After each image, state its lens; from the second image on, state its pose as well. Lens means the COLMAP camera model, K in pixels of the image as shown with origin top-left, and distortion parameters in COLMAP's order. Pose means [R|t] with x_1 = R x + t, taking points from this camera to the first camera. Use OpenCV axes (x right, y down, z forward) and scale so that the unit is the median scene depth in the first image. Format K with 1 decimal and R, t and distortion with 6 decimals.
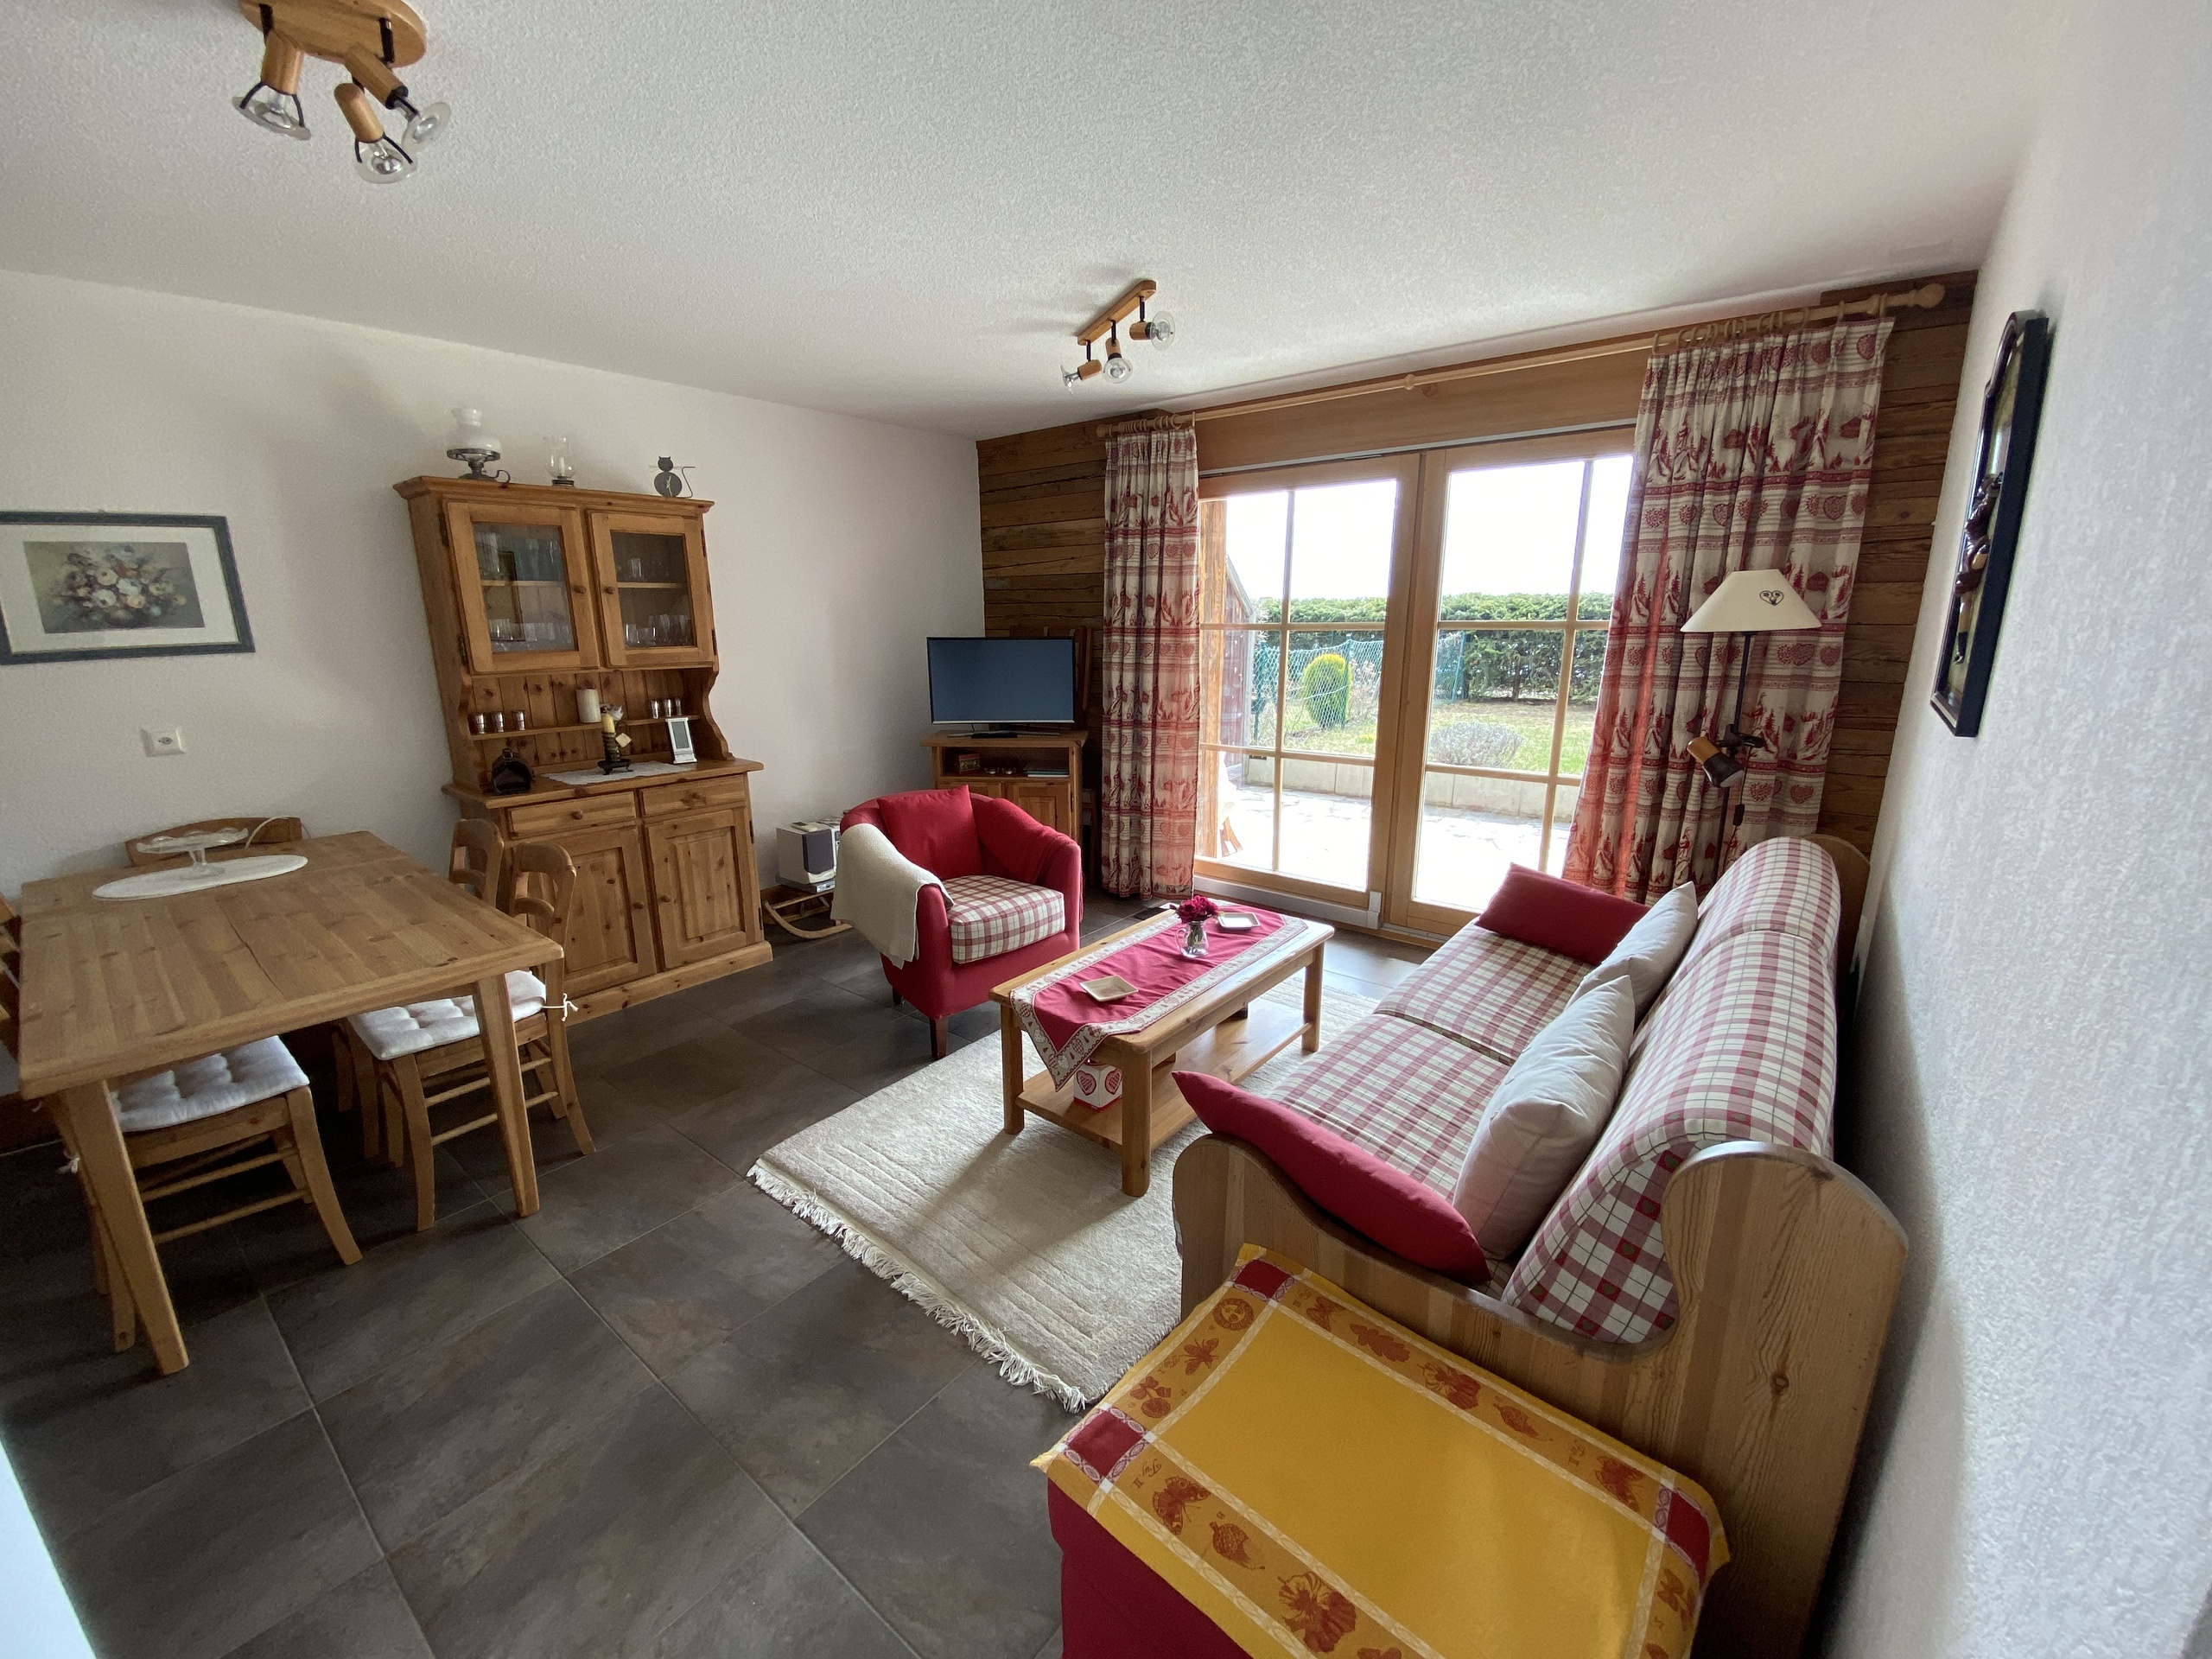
lens RADIAL K [[887.3, 0, 1048.4], [0, 887.3, 835.4], [0, 0, 1]] dist [0.030090, -0.000266]
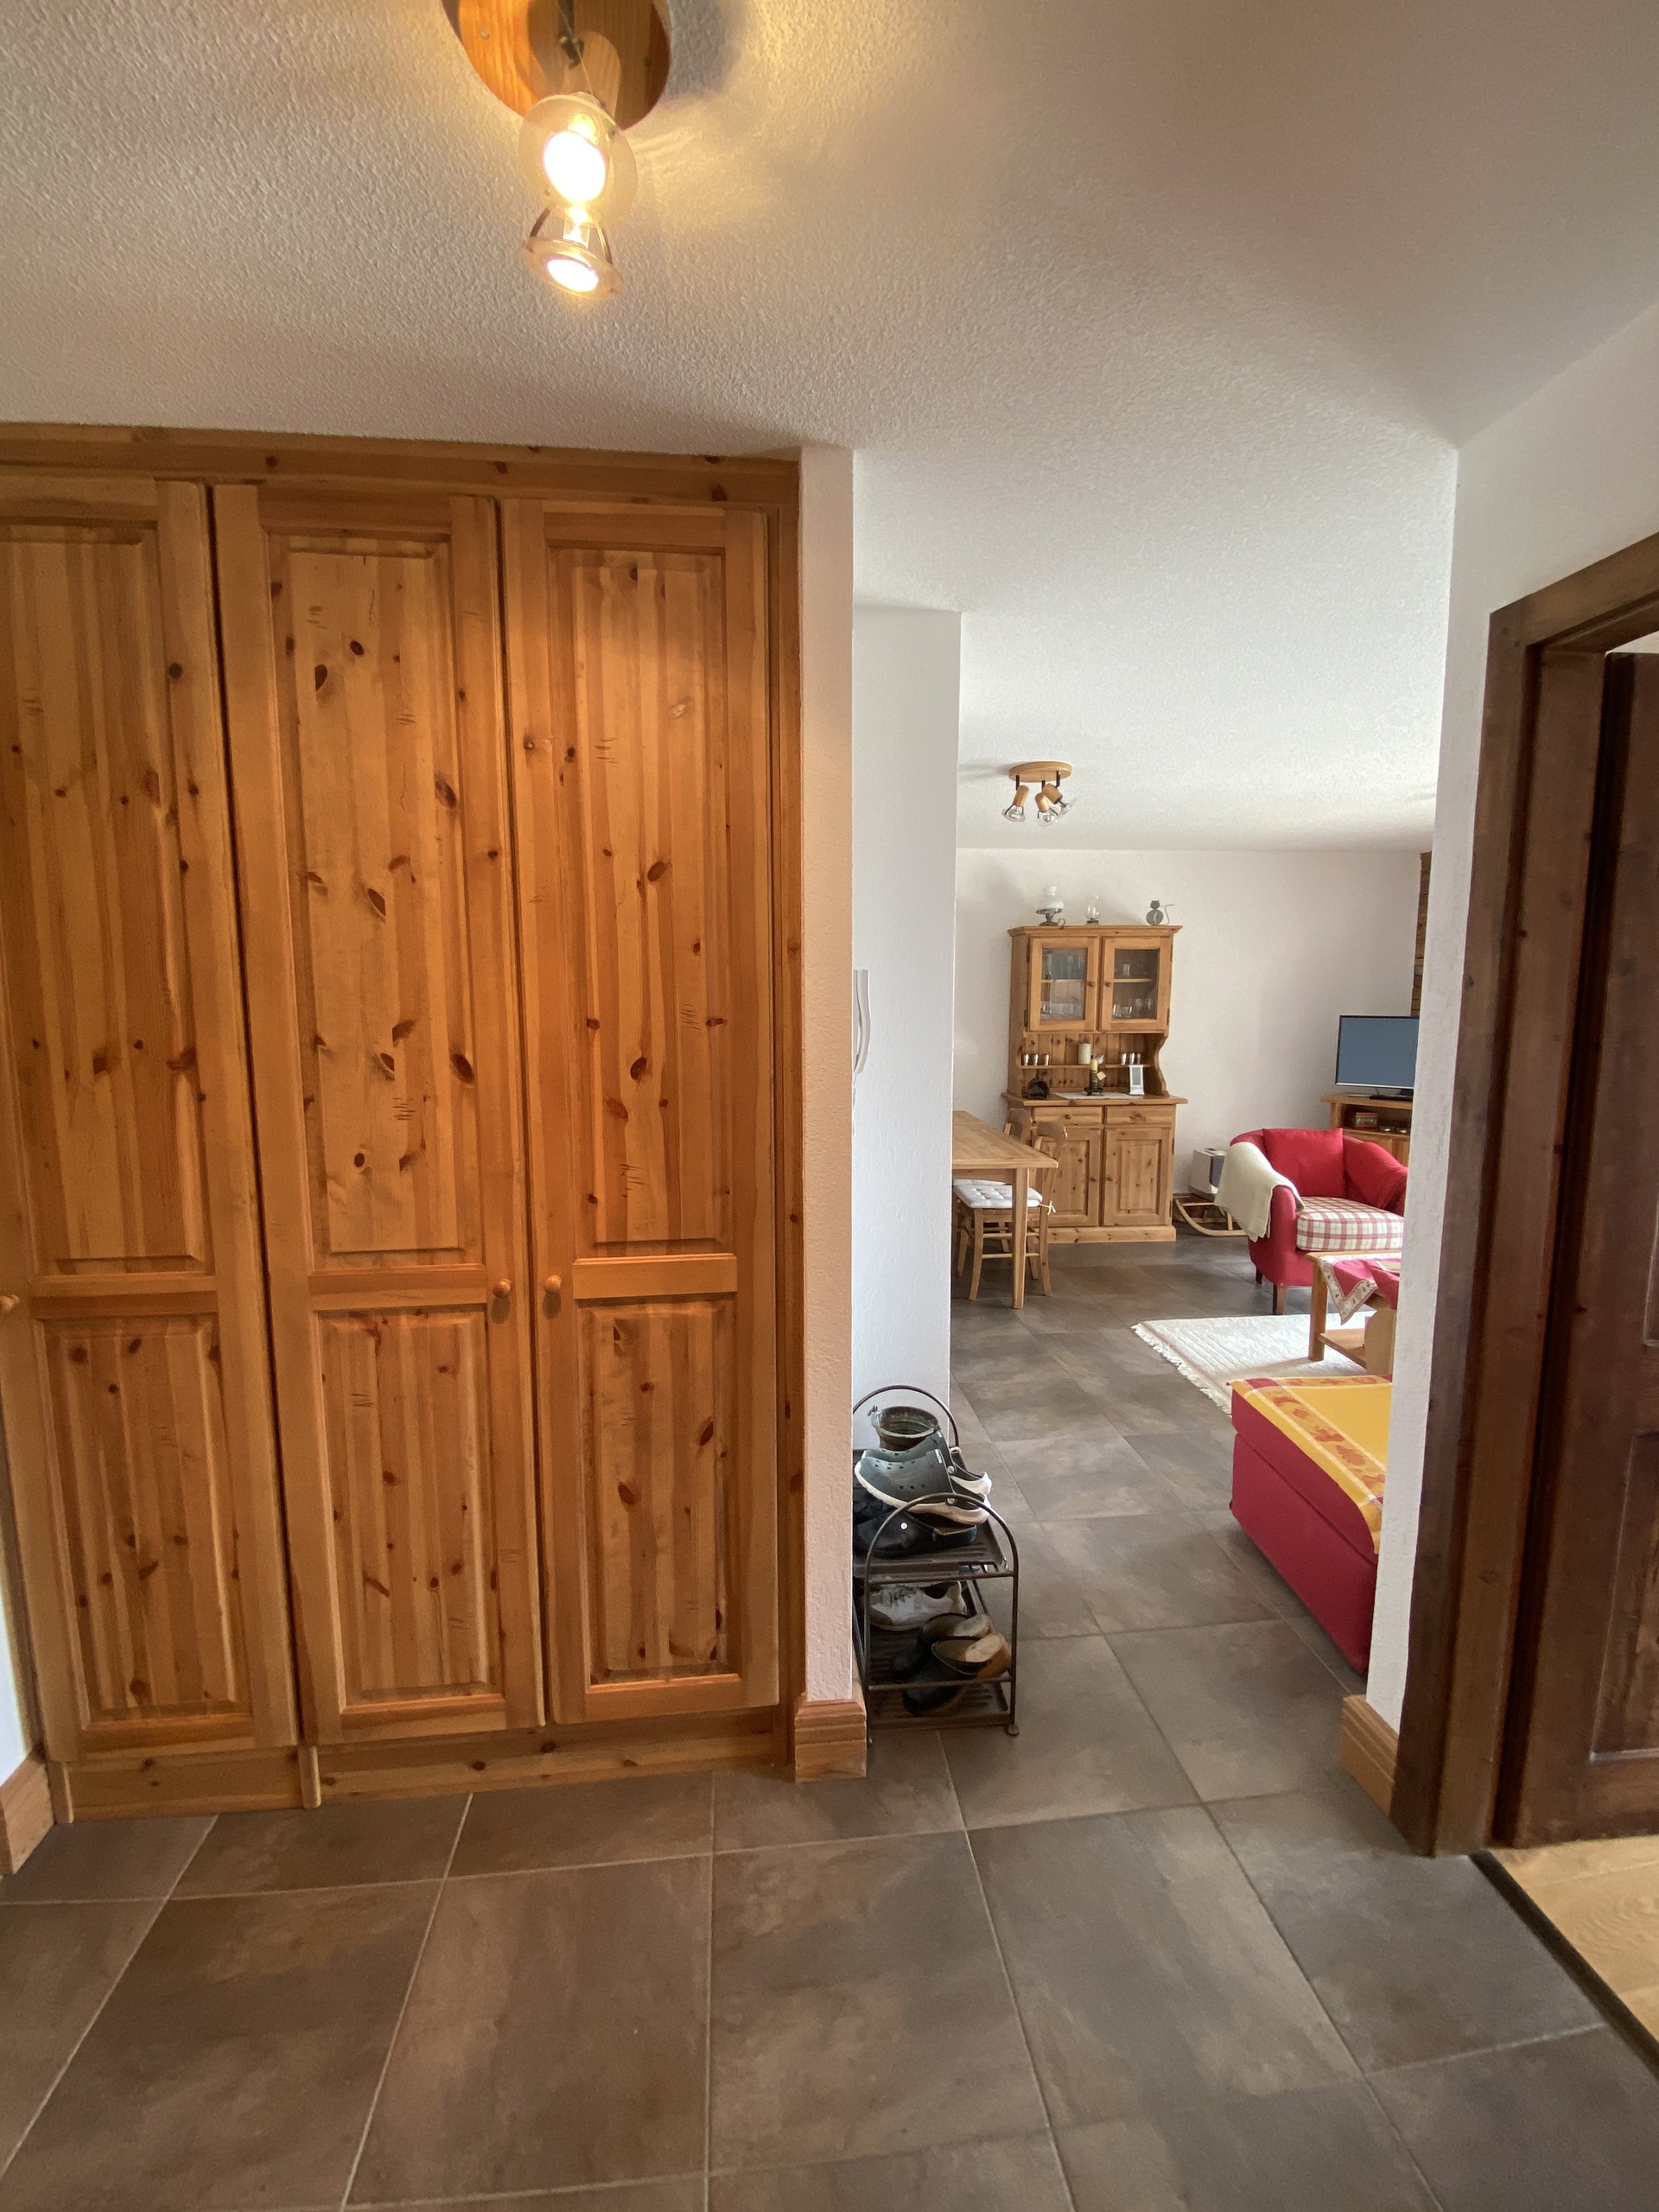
lens RADIAL K [[913.6, 0, 825.0], [0, 913.6, 1093.5], [0, 0, 1]] dist [-0.000726, -0.000179]
pose [[0.738364, 0.089576, -0.668427, 0.264136], [-0.173591, 0.982987, -0.060024, 0.112778], [0.651679, 0.160352, 0.741351, -0.547539]]
